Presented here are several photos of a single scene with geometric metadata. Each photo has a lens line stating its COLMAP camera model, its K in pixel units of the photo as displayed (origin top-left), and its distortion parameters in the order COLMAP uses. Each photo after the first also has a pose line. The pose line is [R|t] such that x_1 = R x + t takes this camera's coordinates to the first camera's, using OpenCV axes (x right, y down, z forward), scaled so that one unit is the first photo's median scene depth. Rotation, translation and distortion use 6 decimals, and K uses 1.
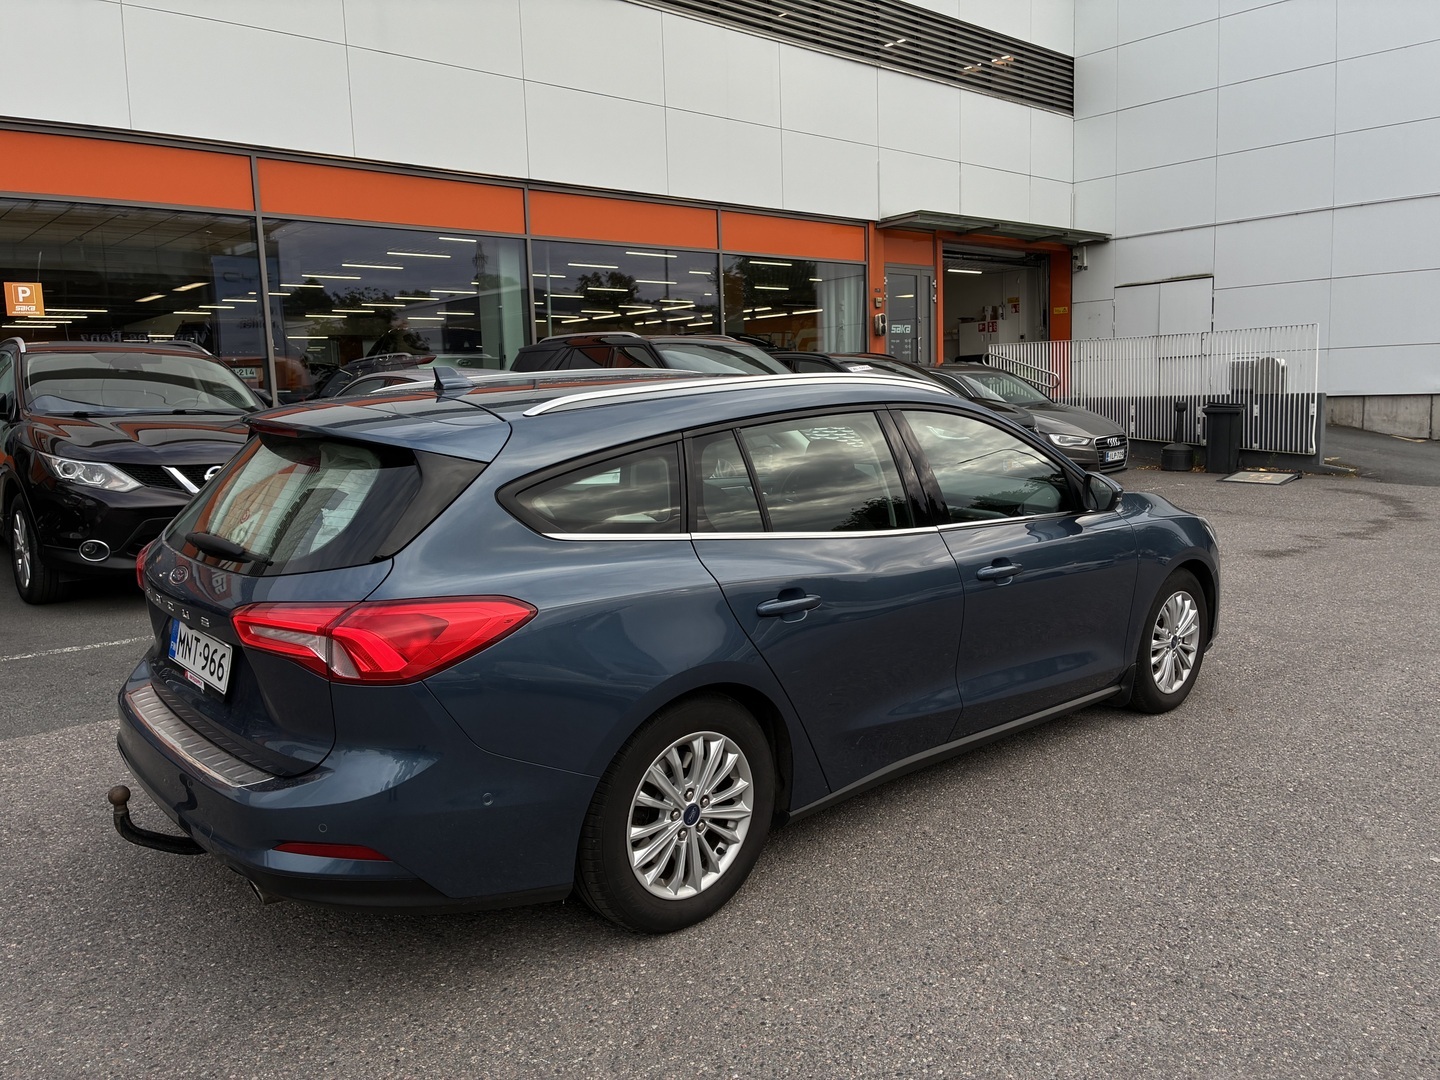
lens RADIAL K [[1074.0, 0, 714.5], [0, 1074.0, 534.7], [0, 0, 1]] dist [0.041021, -0.066498]
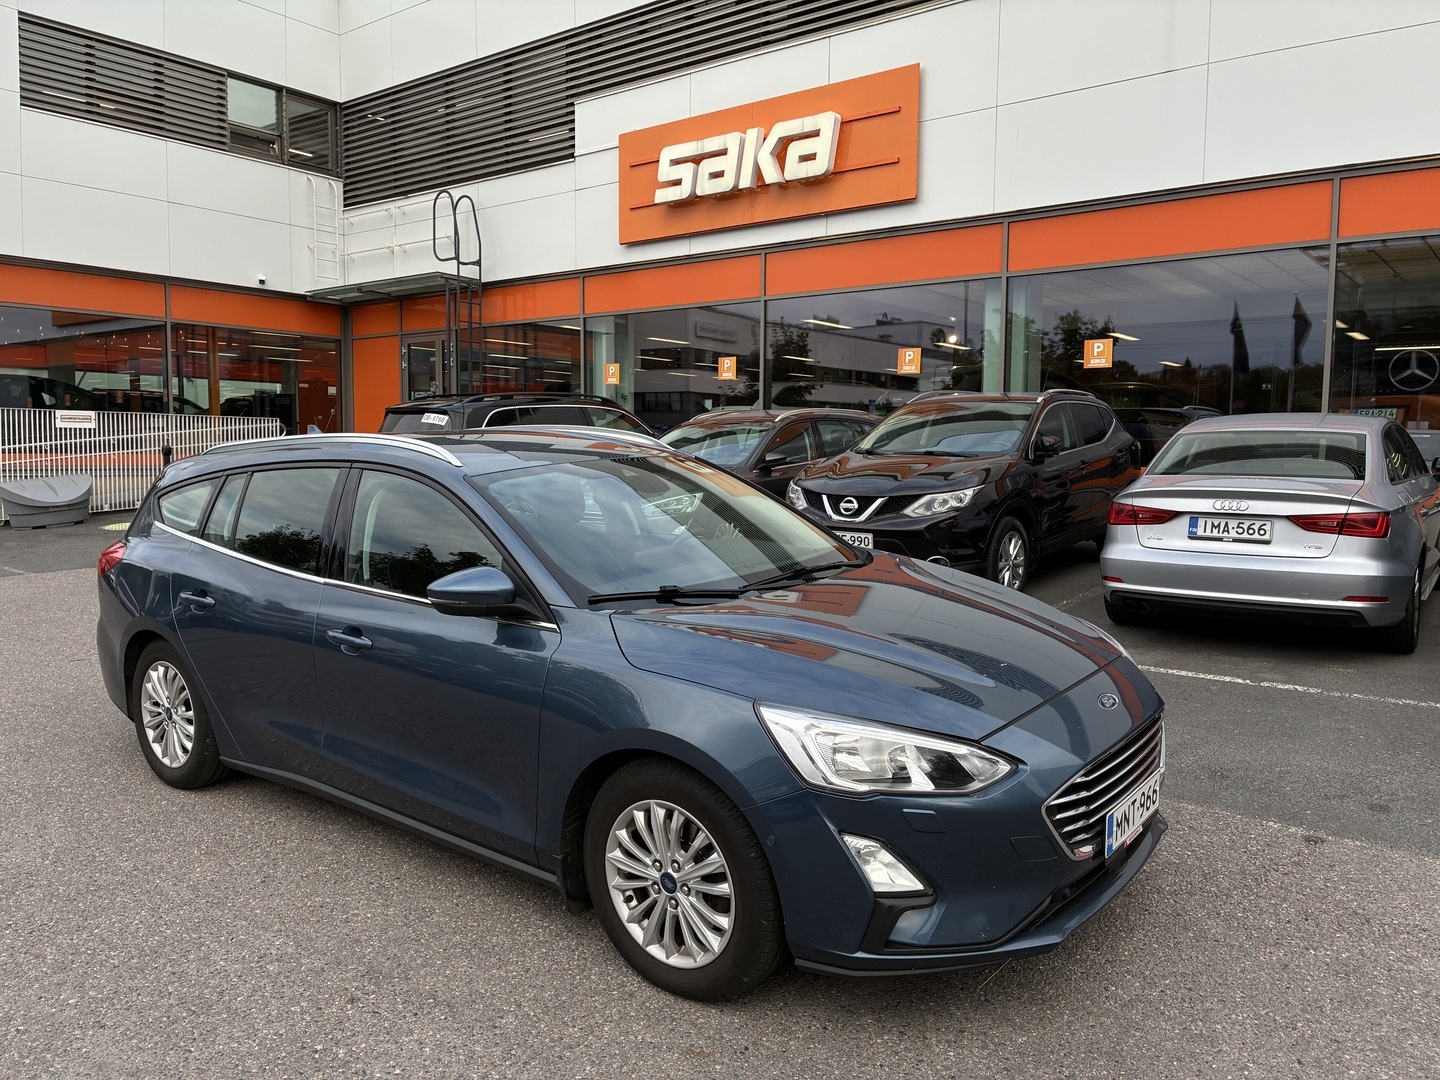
lens RADIAL K [[1074.0, 0, 715.1], [0, 1074.0, 536.5], [0, 0, 1]] dist [0.041021, -0.066498]
pose [[0.185775, 0.113747, -0.975986, 0.993785], [-0.141910, 0.985969, 0.087898, -0.149371], [0.972291, 0.122173, 0.199311, 0.871748]]
